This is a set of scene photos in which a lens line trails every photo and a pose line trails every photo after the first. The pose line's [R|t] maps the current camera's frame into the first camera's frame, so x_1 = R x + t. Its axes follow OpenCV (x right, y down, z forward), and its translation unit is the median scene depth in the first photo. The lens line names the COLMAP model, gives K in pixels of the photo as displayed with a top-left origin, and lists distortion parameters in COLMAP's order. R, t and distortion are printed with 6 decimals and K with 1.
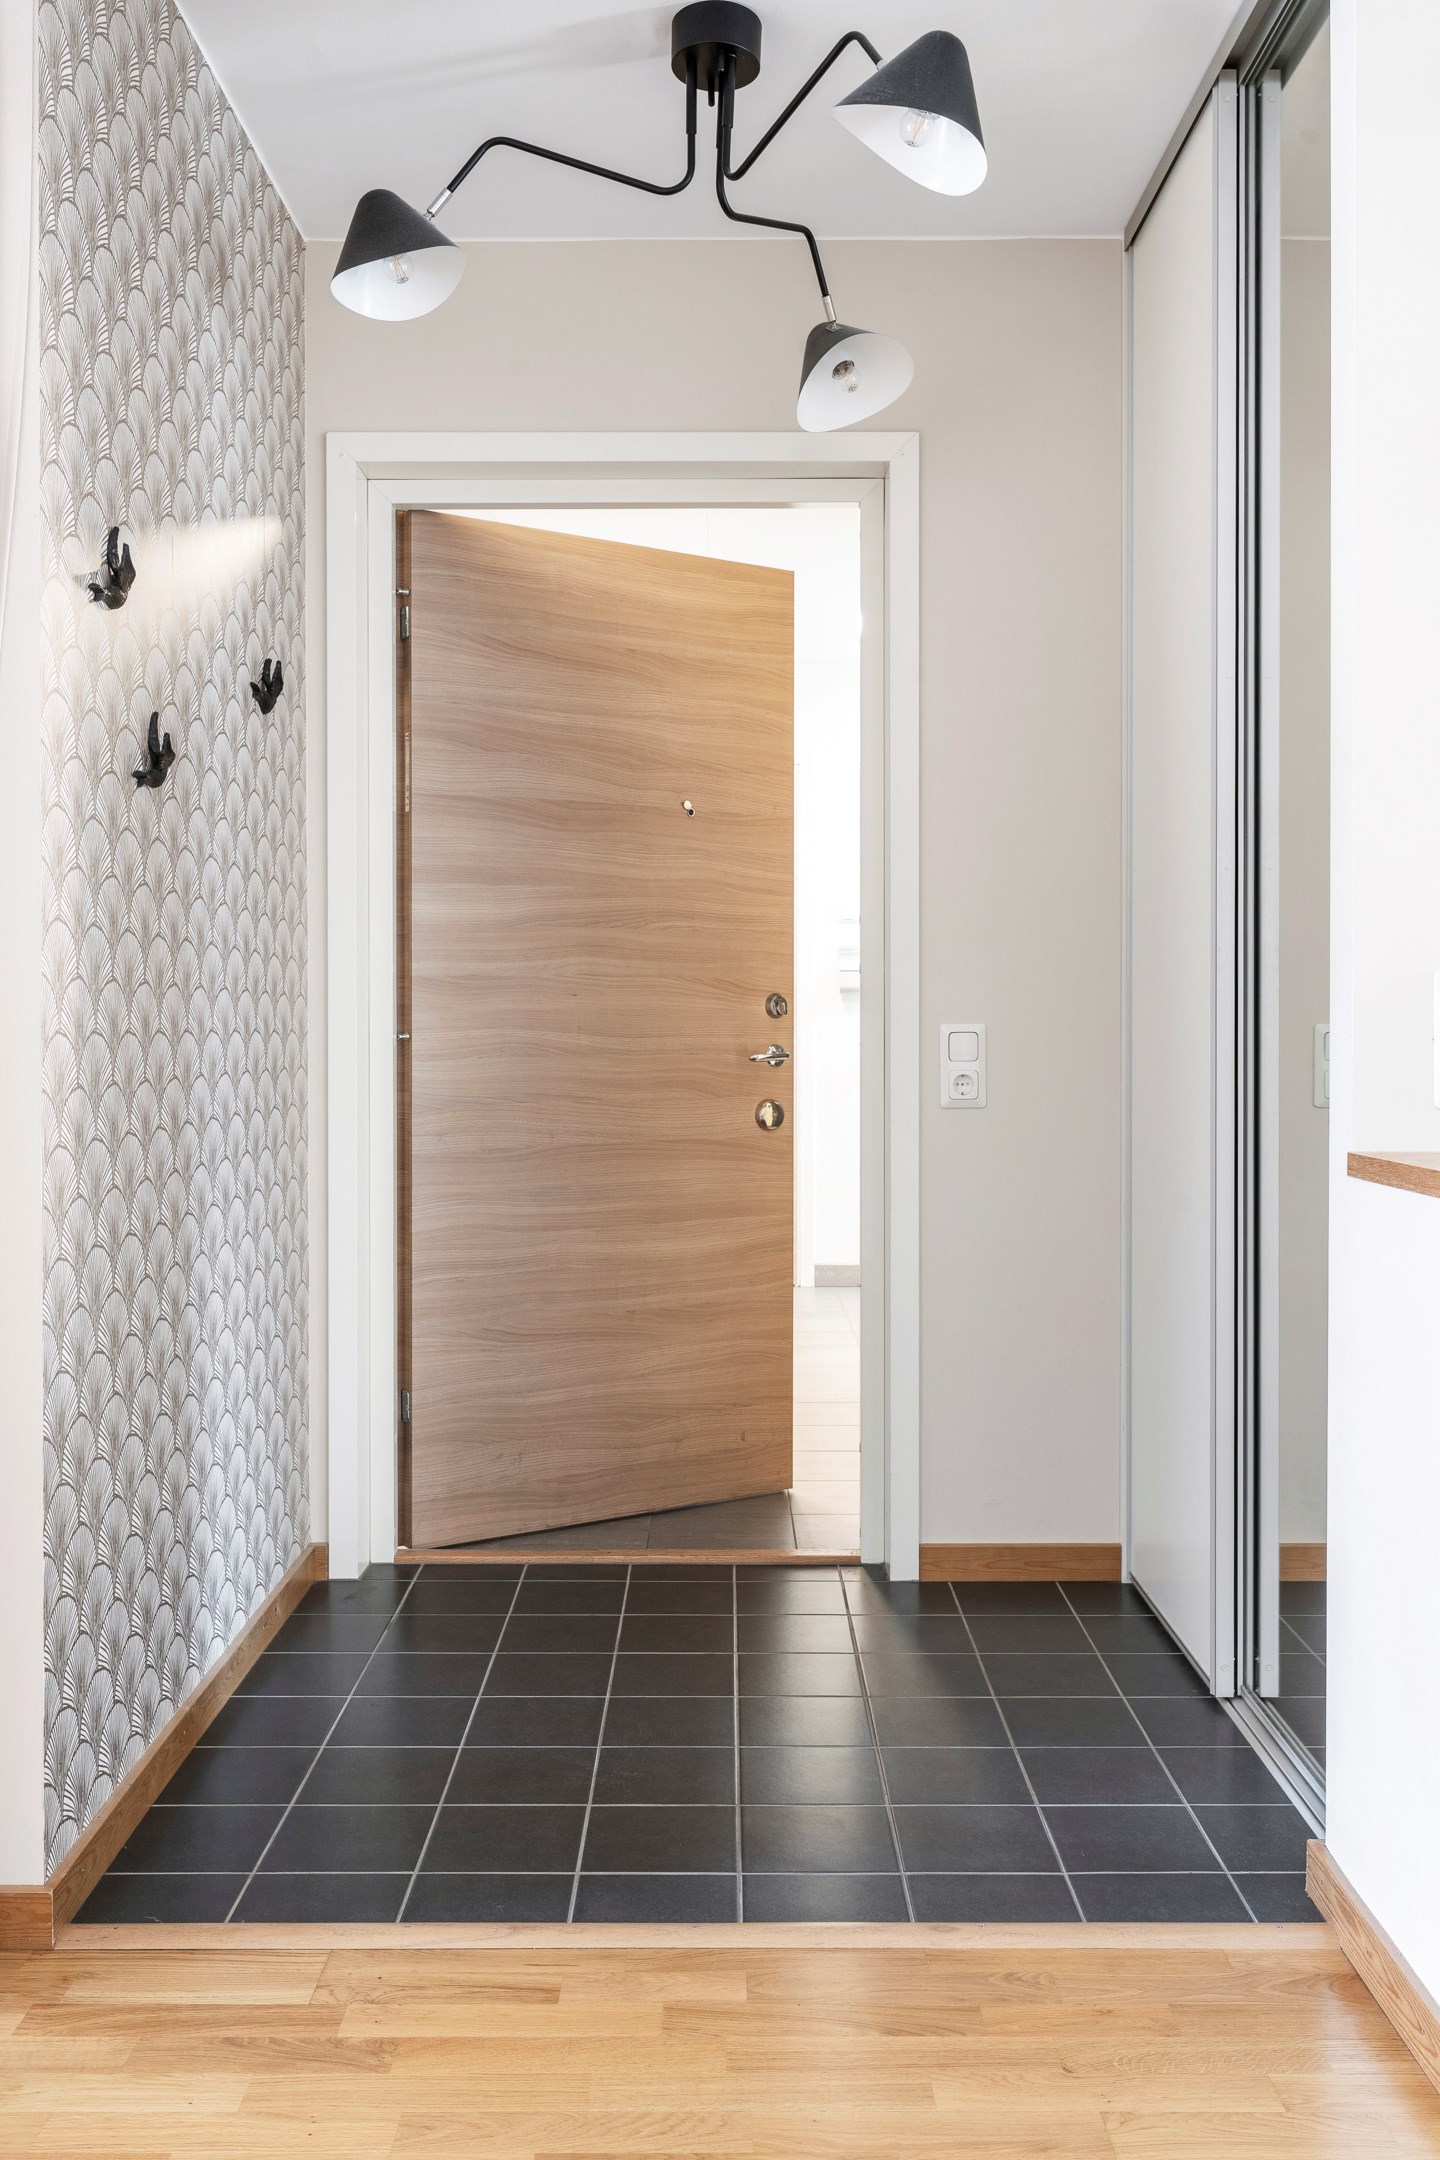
lens RADIAL K [[2587.2, 0, 720.0], [0, 2587.2, 1080.0], [0, 0, 1]] dist [0.001954, 0.005606]
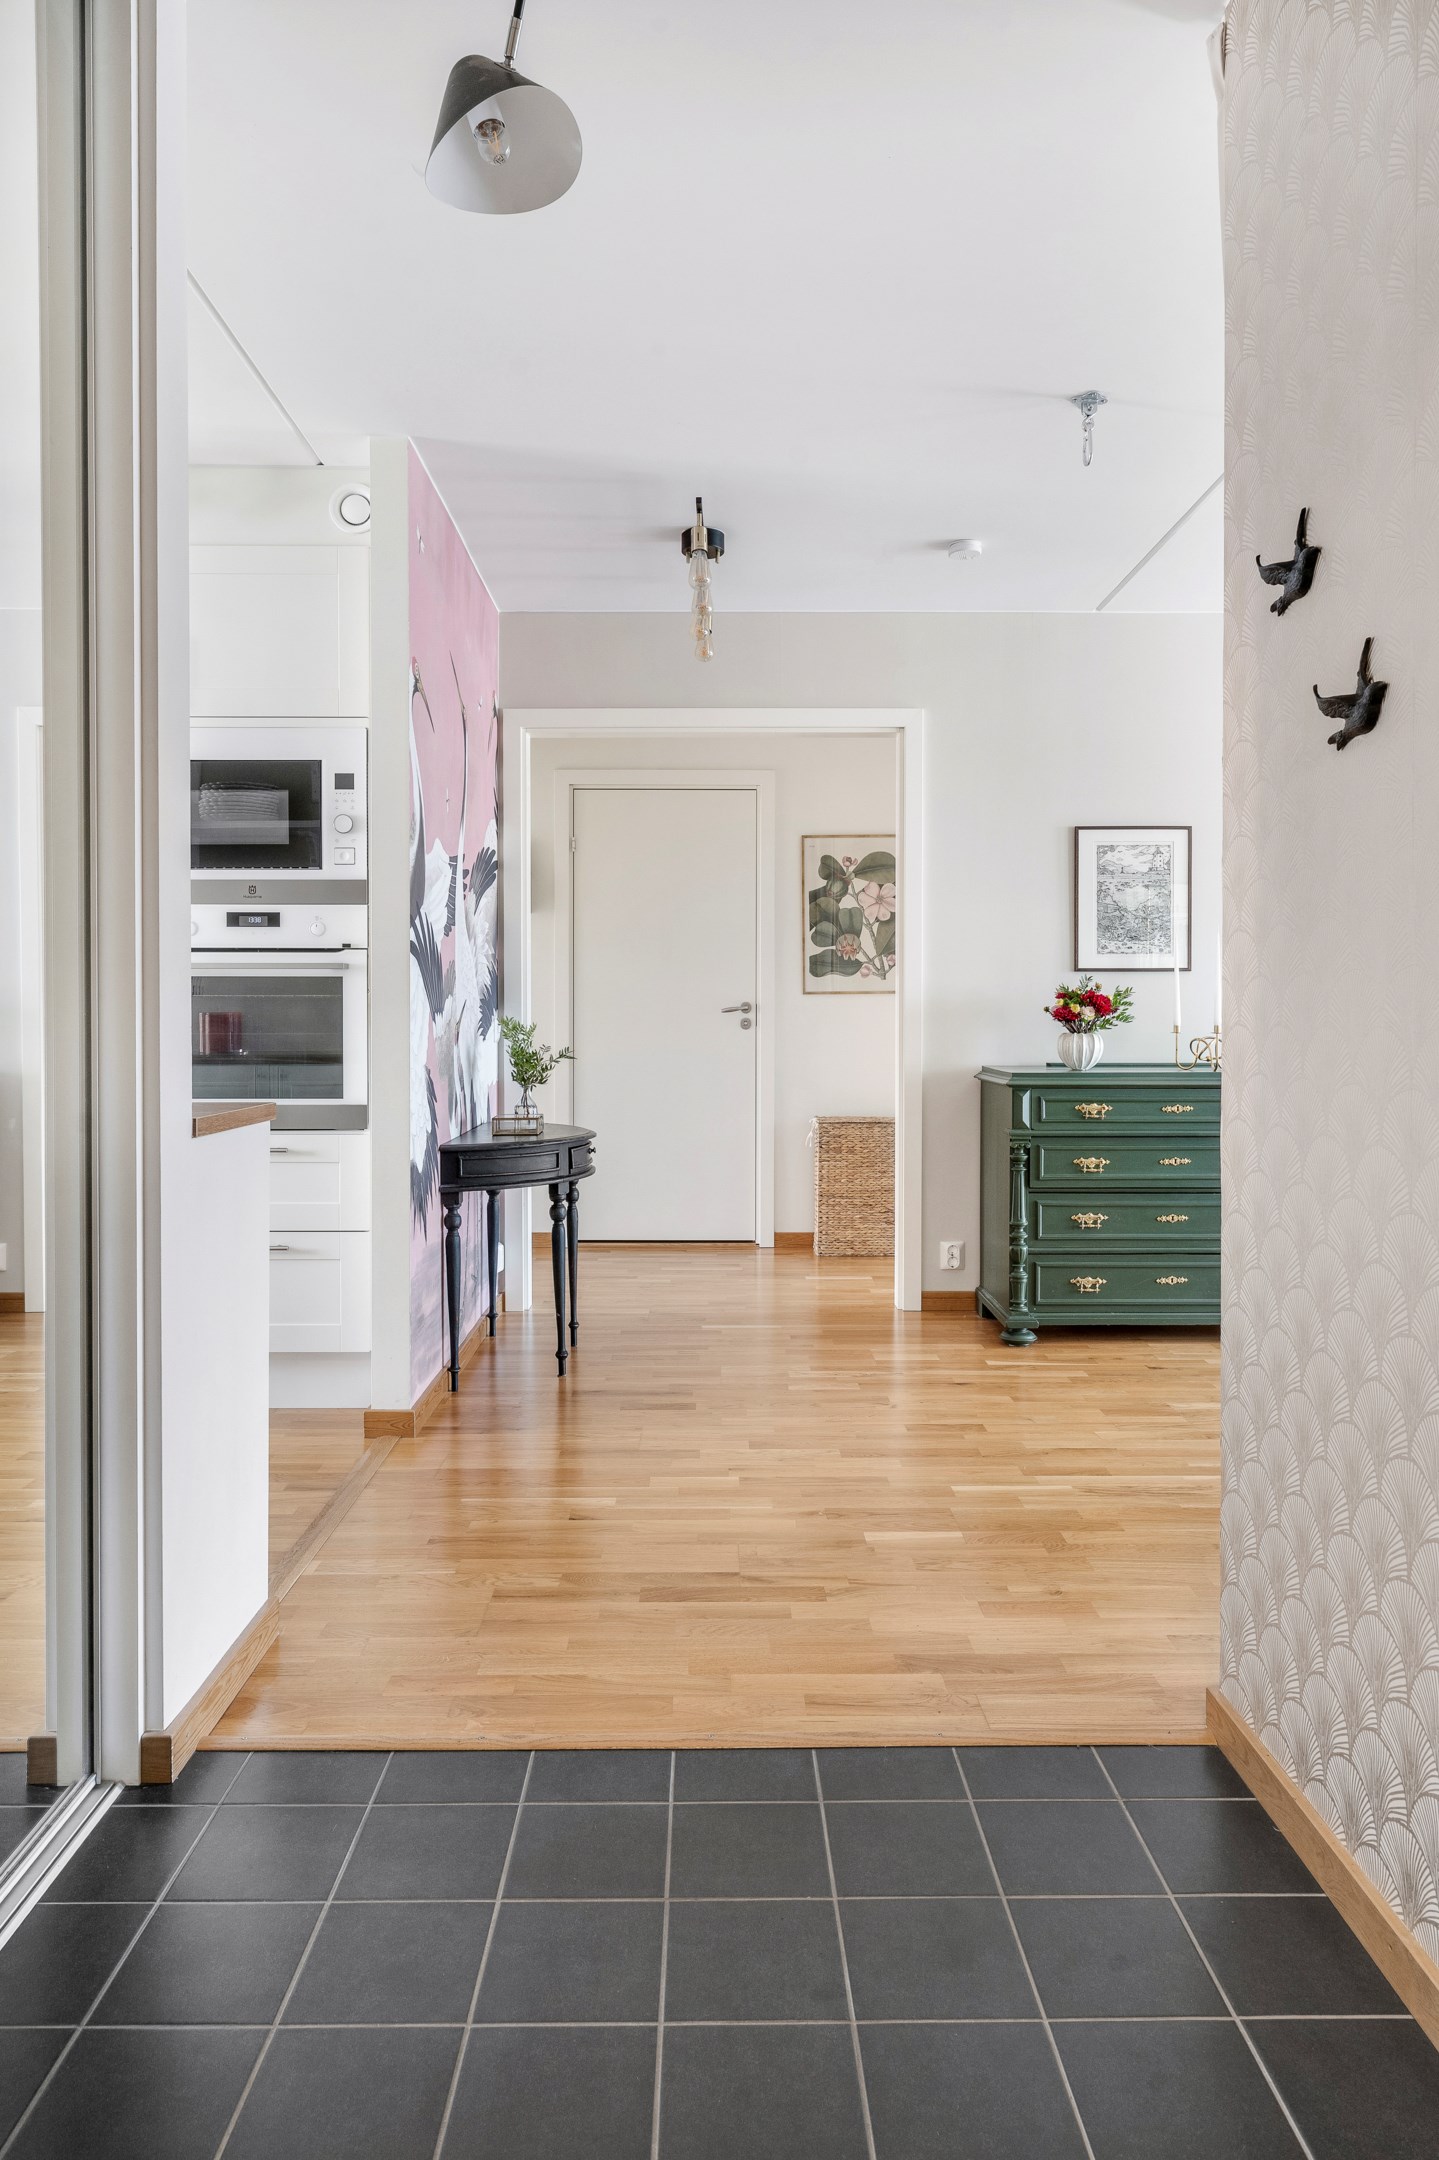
lens RADIAL K [[2587.2, 0, 719.5], [0, 2587.2, 1080.0], [0, 0, 1]] dist [0.001954, 0.005606]
pose [[-0.999973, -0.000341, -0.007292, -0.004720], [-0.000685, 0.998882, 0.047259, -0.055778], [0.007268, 0.047262, -0.998856, 2.484913]]
